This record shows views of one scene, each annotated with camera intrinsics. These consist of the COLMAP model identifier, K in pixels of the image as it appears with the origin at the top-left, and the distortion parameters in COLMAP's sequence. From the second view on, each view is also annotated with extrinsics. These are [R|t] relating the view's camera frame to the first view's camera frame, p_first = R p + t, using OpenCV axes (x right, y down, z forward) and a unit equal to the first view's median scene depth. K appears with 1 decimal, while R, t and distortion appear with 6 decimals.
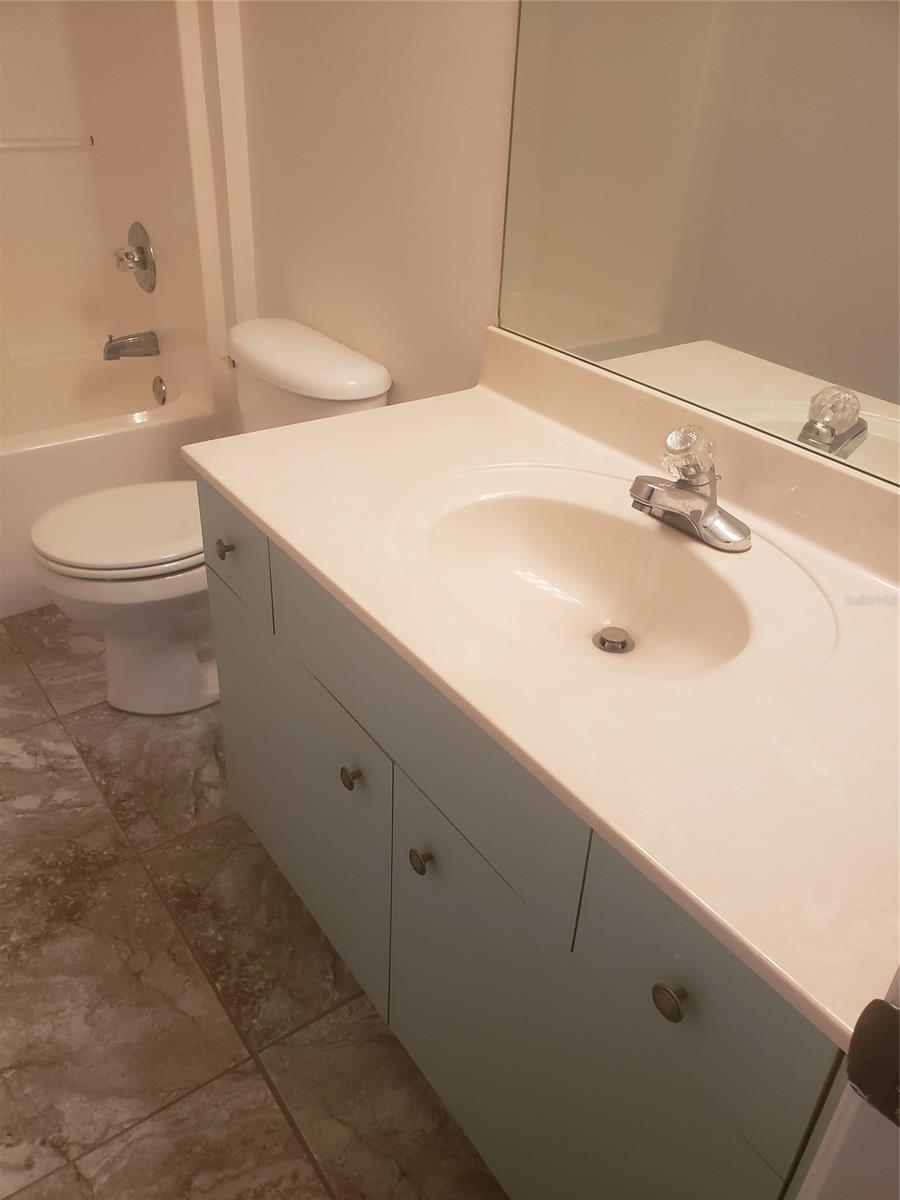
lens RADIAL K [[939.7, 0, 434.4], [0, 939.7, 596.4], [0, 0, 1]] dist [0.011506, 0.011596]
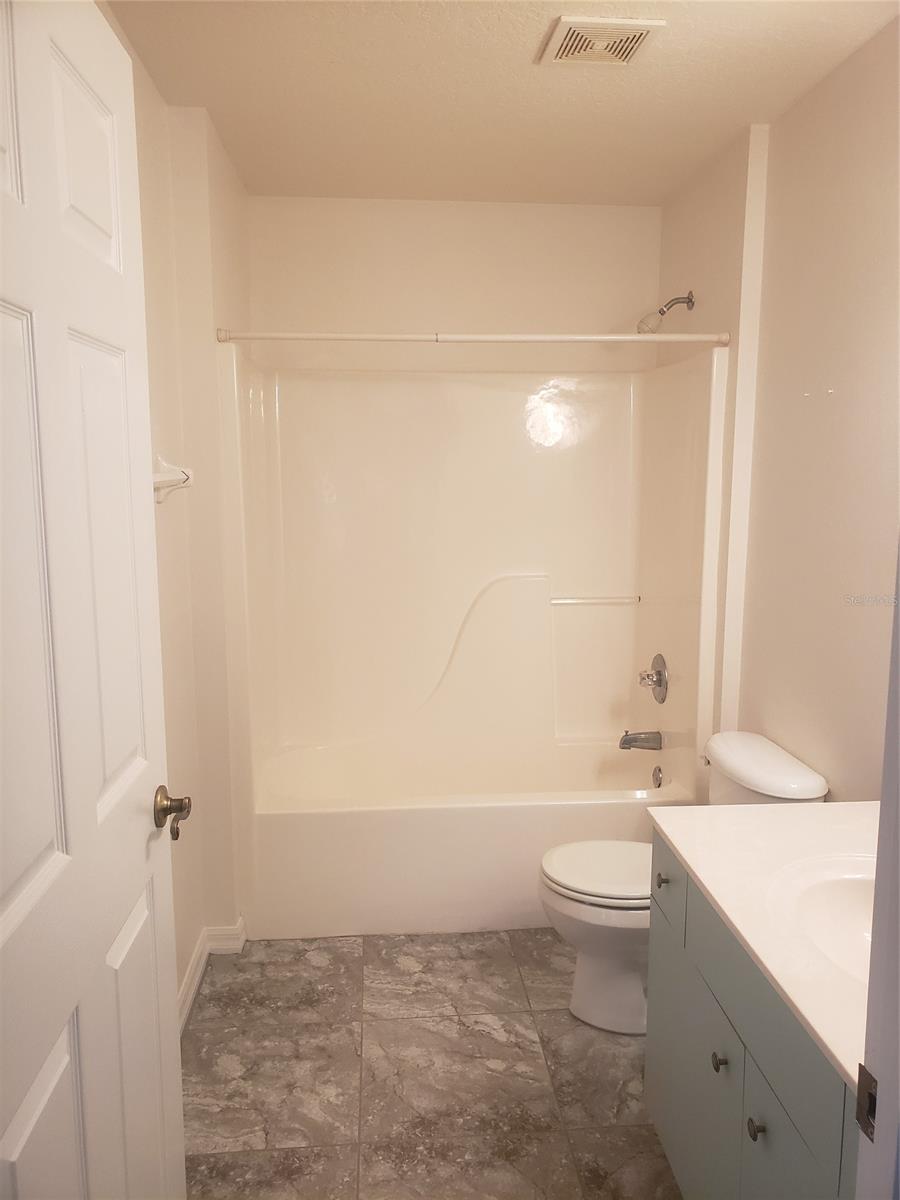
lens RADIAL K [[939.7, 0, 434.4], [0, 939.7, 596.4], [0, 0, 1]] dist [0.011506, 0.011596]
pose [[0.849202, 0.031401, -0.527134, 0.160500], [-0.244820, 0.907880, -0.340318, 0.092458], [0.467888, 0.418052, 0.778661, -0.323557]]
